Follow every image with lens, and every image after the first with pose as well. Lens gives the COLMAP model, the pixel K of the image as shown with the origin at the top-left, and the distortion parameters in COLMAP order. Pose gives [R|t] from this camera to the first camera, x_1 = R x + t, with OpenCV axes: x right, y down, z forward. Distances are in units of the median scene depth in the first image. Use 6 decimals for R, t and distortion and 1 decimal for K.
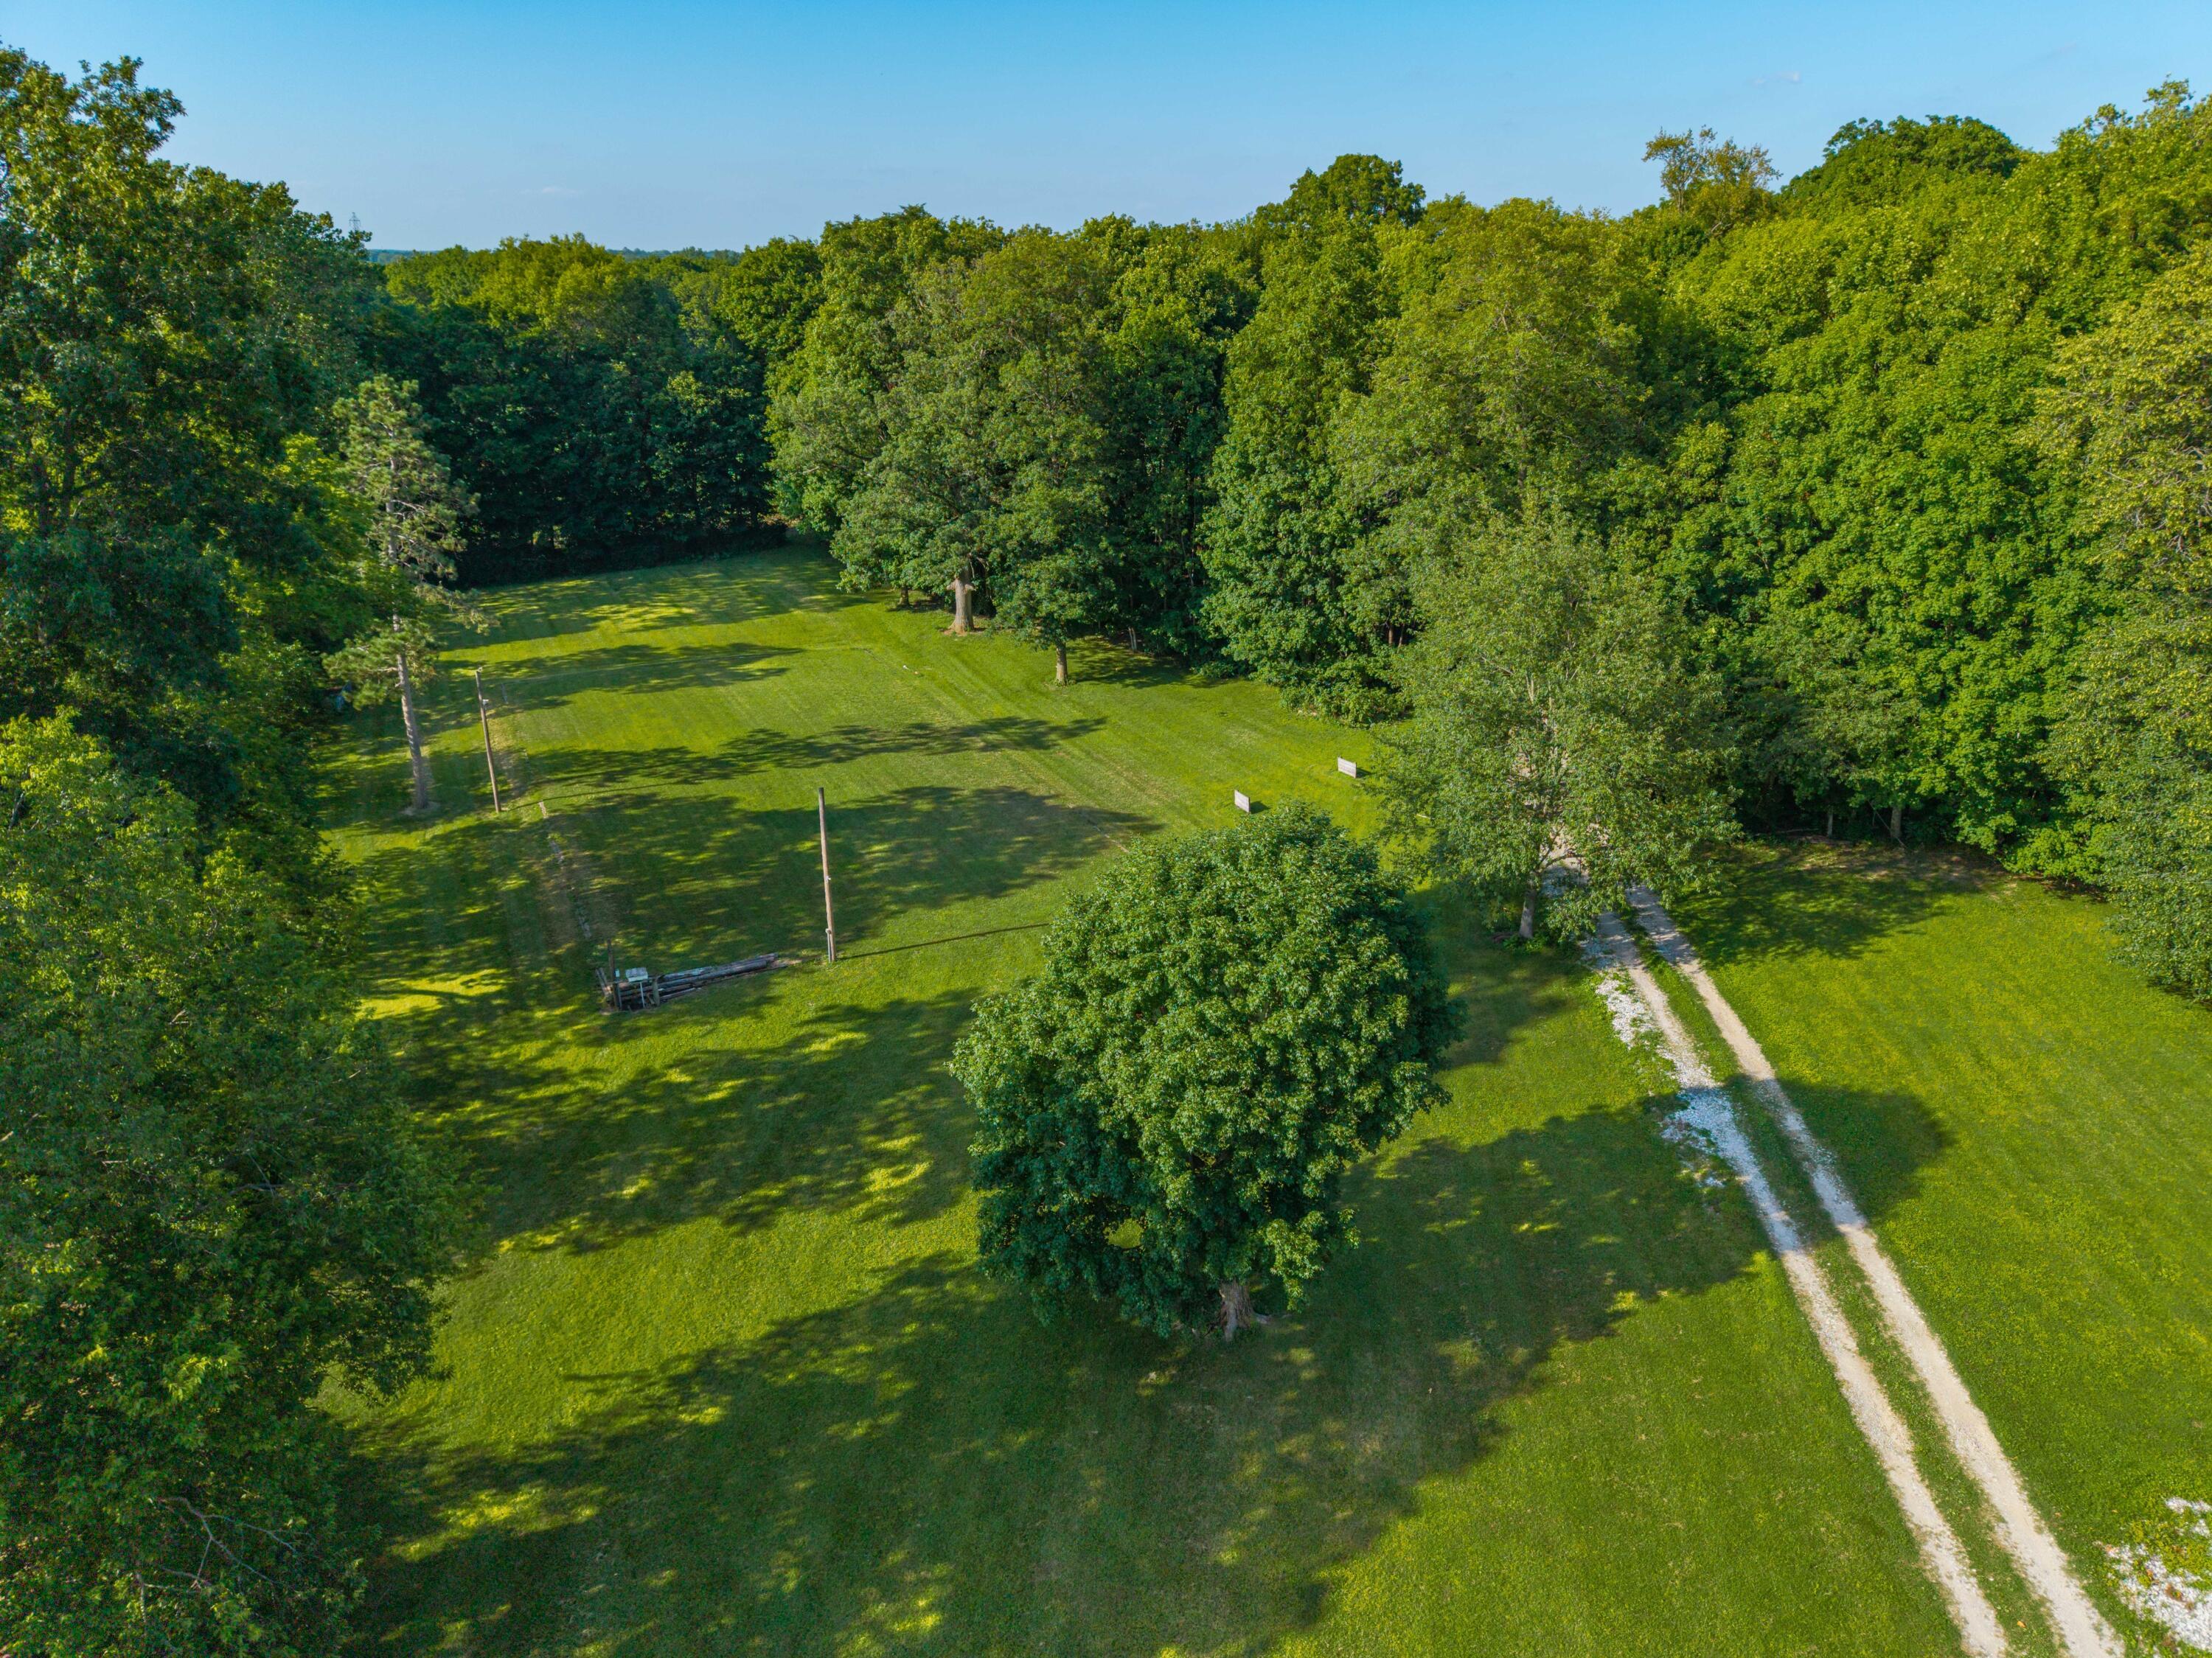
lens RADIAL K [[1481.5, 0, 1106.0], [0, 1481.5, 829.0], [0, 0, 1]] dist [0.016255, -0.012904]
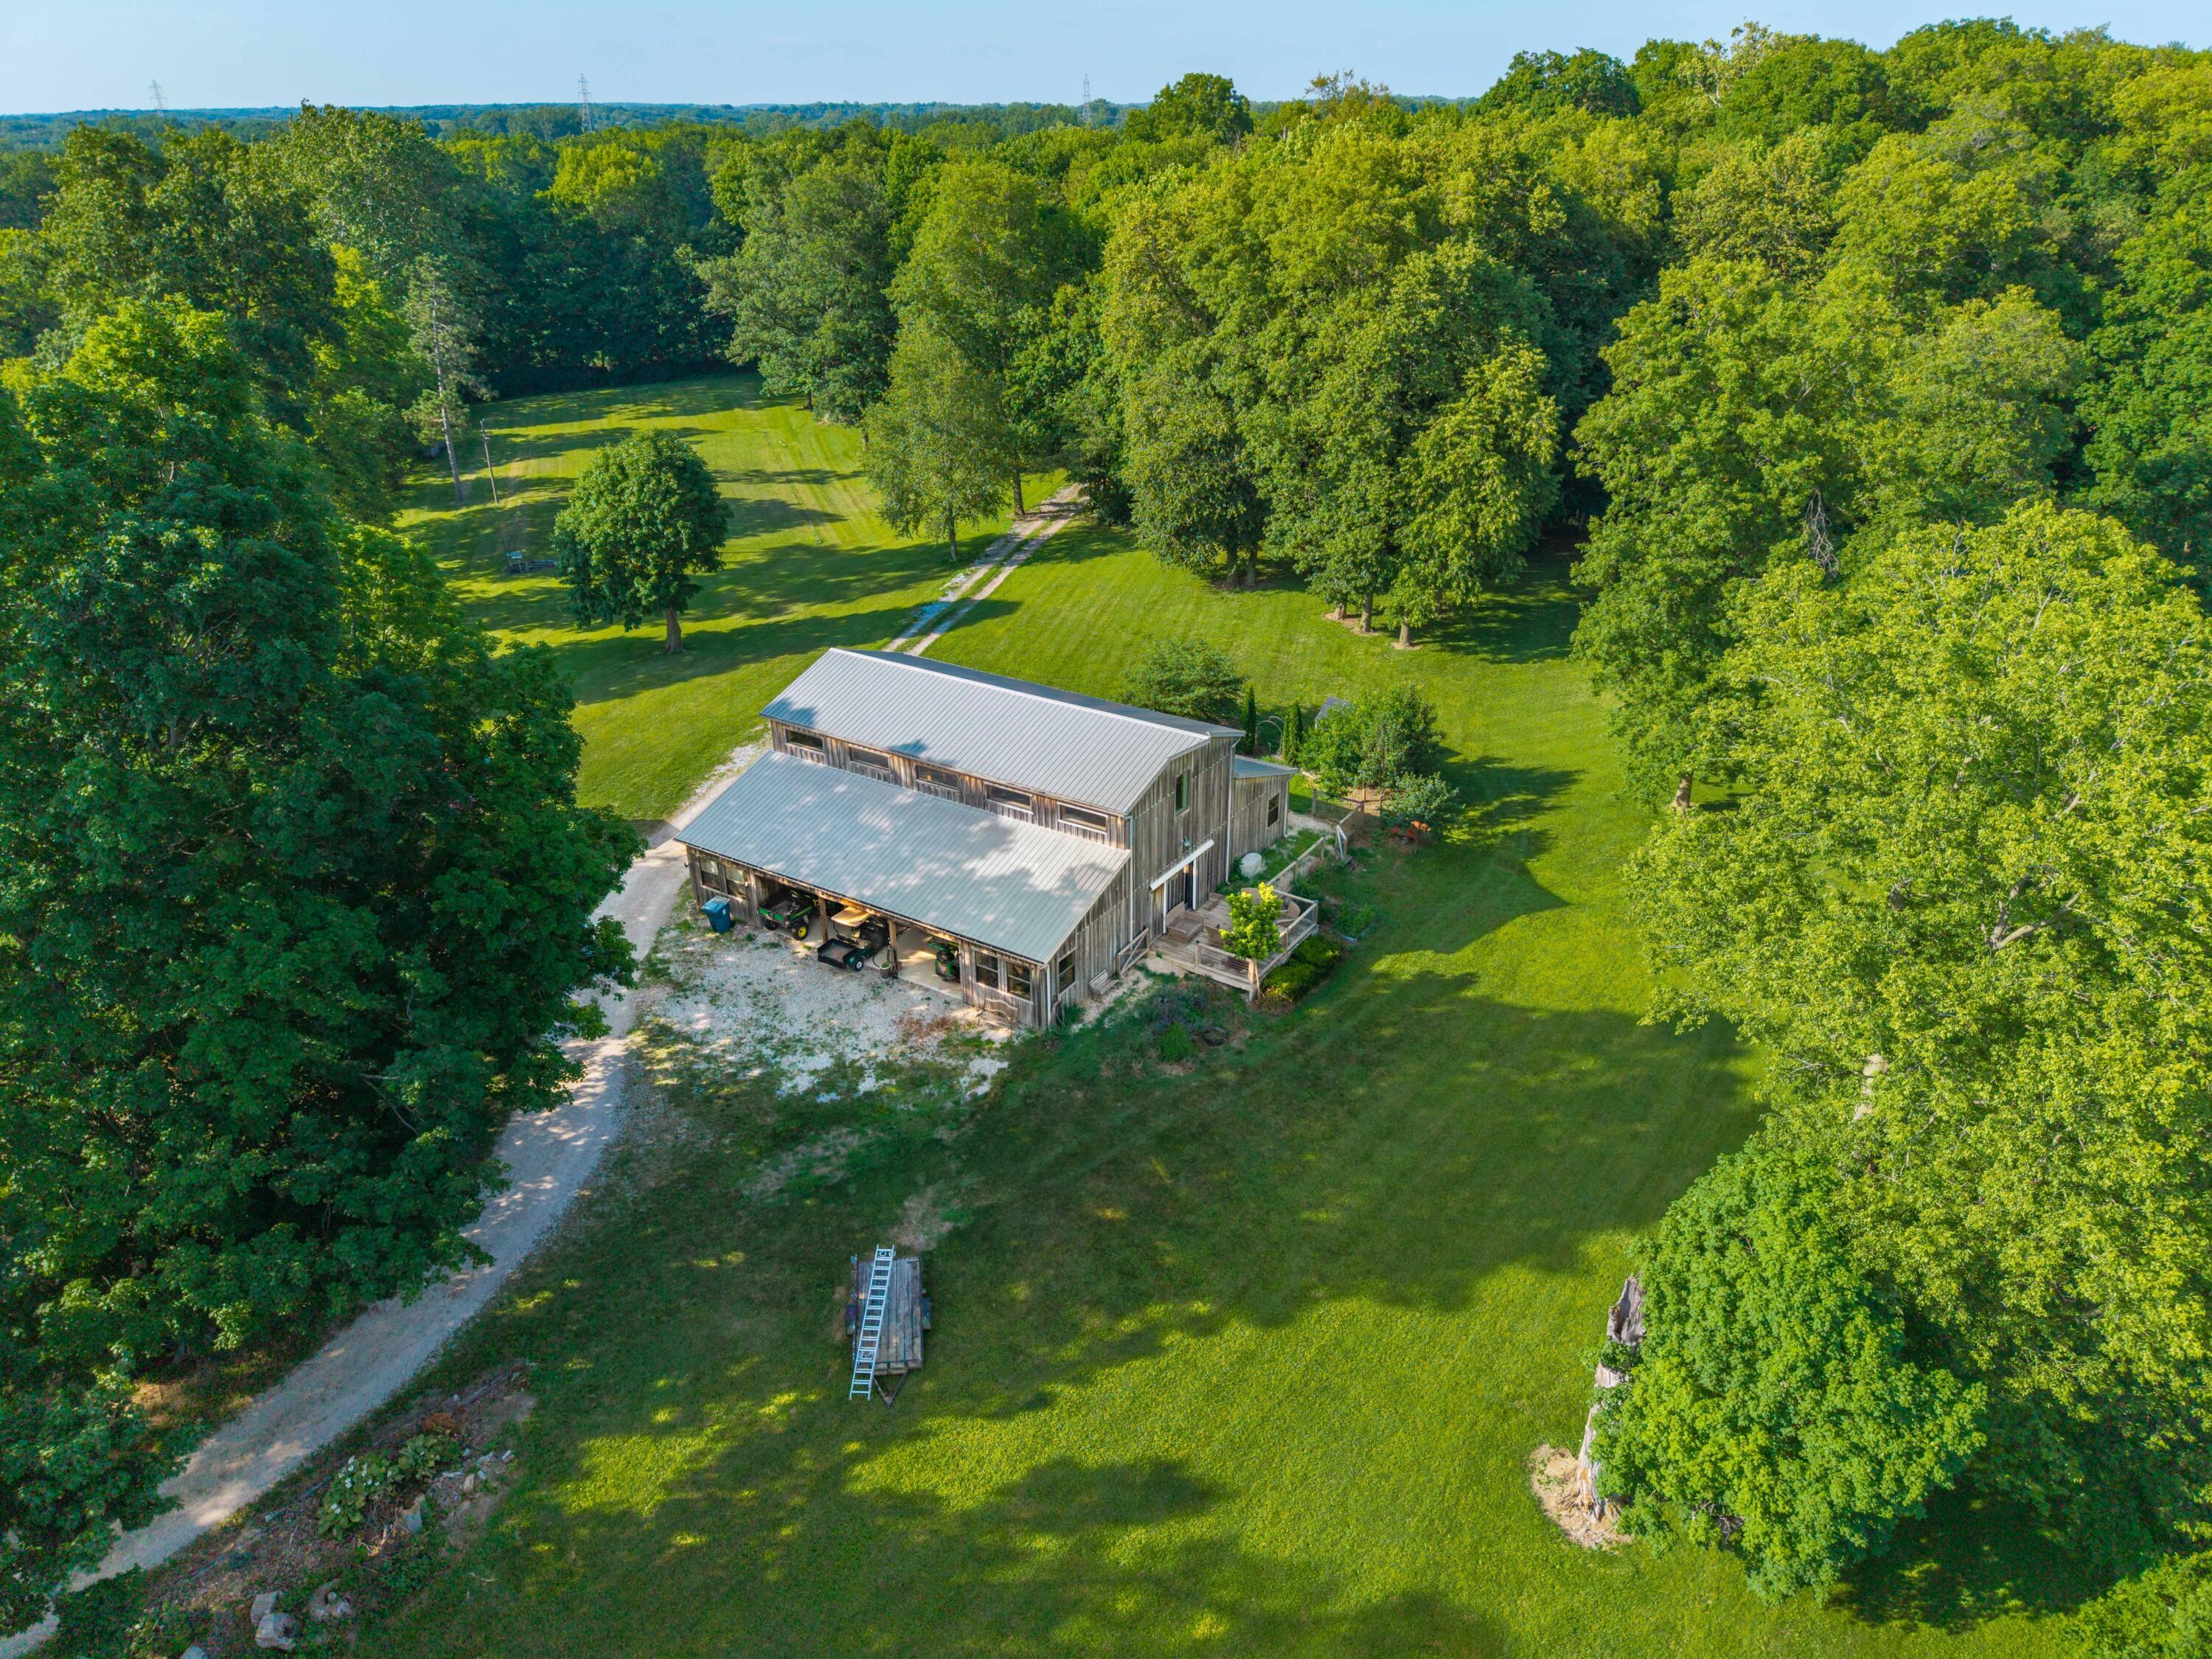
lens RADIAL K [[1481.6, 0, 1106.0], [0, 1481.6, 829.5], [0, 0, 1]] dist [0.016255, -0.012904]
pose [[0.989357, 0.055804, -0.134379, 0.494339], [-0.043874, 0.994960, 0.090163, 0.158456], [0.138733, -0.083307, 0.986820, -0.594874]]
